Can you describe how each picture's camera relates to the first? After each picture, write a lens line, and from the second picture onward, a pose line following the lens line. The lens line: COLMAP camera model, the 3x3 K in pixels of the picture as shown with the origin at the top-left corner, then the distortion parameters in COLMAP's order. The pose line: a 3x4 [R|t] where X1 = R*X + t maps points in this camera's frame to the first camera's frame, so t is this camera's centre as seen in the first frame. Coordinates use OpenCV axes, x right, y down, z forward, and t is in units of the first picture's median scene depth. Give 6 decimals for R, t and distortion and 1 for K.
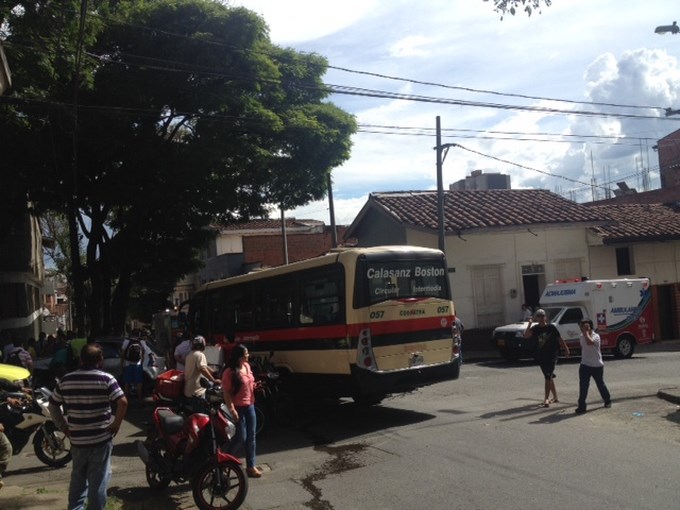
lens RADIAL K [[584.6, 0, 334.9], [0, 584.6, 256.2], [0, 0, 1]] dist [0.159787, -0.272218]
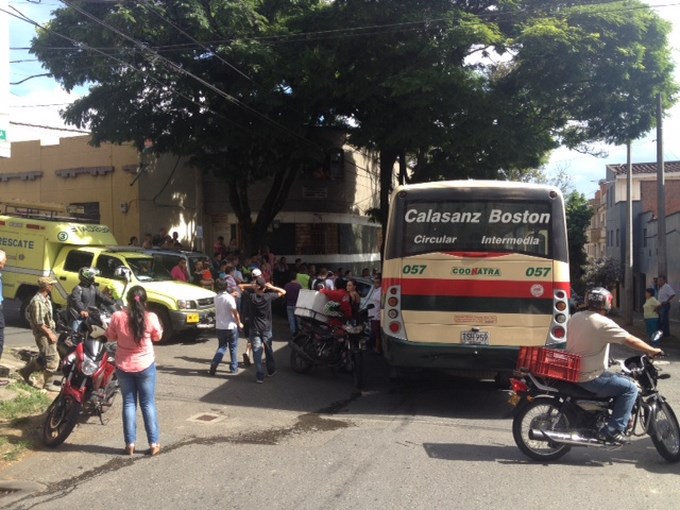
lens RADIAL K [[584.6, 0, 334.9], [0, 584.6, 256.2], [0, 0, 1]] dist [0.159787, -0.272218]
pose [[0.789929, 0.072124, -0.608942, 0.439213], [-0.020367, 0.995597, 0.091500, 0.013551], [0.612860, -0.059876, 0.787920, 0.317921]]
